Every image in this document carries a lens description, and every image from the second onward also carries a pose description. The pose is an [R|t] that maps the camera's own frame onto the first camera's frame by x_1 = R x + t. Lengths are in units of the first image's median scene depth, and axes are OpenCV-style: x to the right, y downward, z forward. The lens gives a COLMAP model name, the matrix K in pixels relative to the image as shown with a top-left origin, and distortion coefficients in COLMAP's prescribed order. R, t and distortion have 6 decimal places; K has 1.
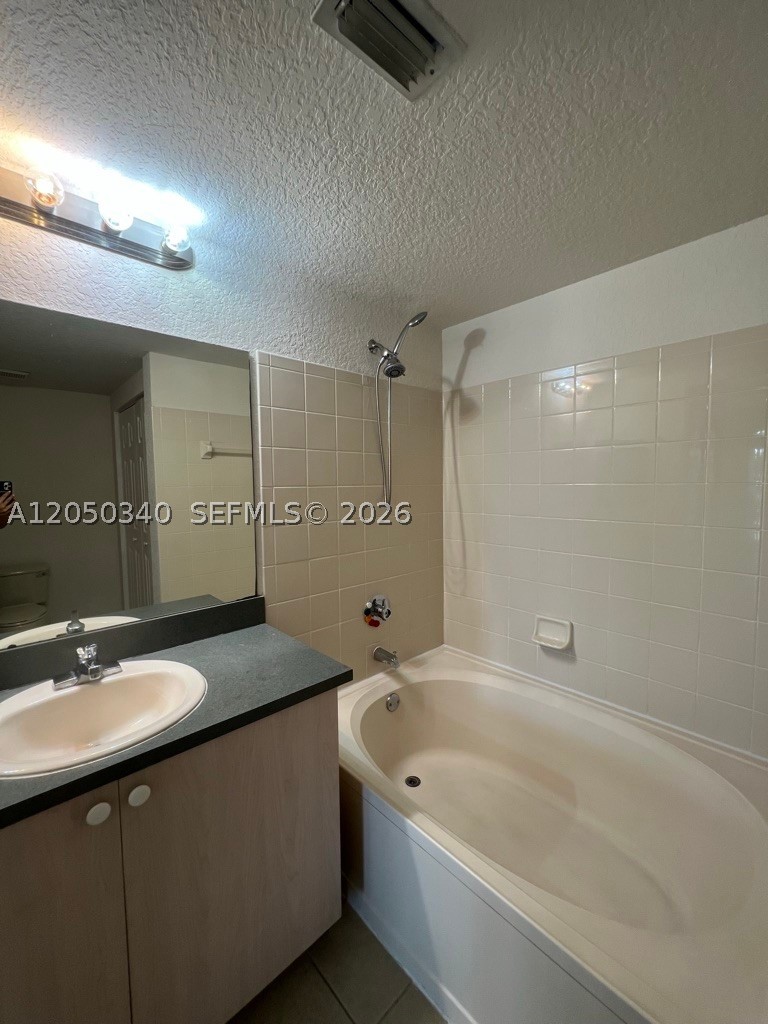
lens RADIAL K [[410.1, 0, 385.9], [0, 410.1, 510.6], [0, 0, 1]] dist [-0.003529, 0.000696]
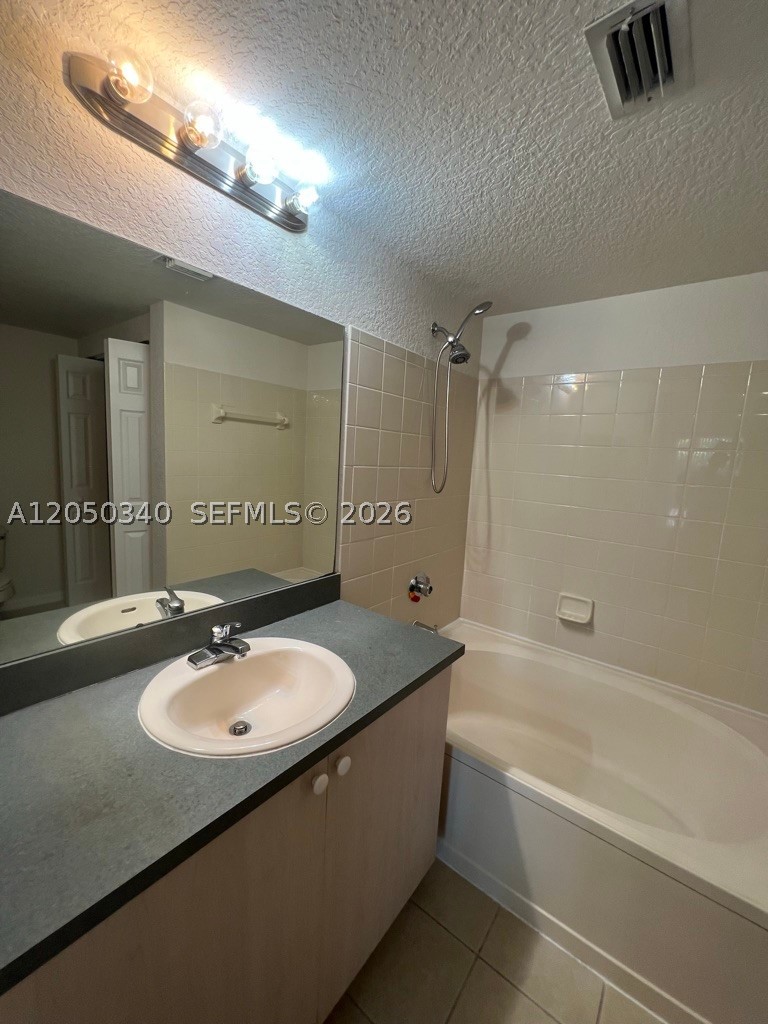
lens RADIAL K [[410.1, 0, 385.9], [0, 410.1, 510.6], [0, 0, 1]] dist [-0.003529, 0.000696]
pose [[0.985073, 0.045401, 0.166044, -0.311318], [-0.057116, 0.996152, 0.066471, -0.017726], [-0.162387, -0.074963, 0.983875, -0.006288]]
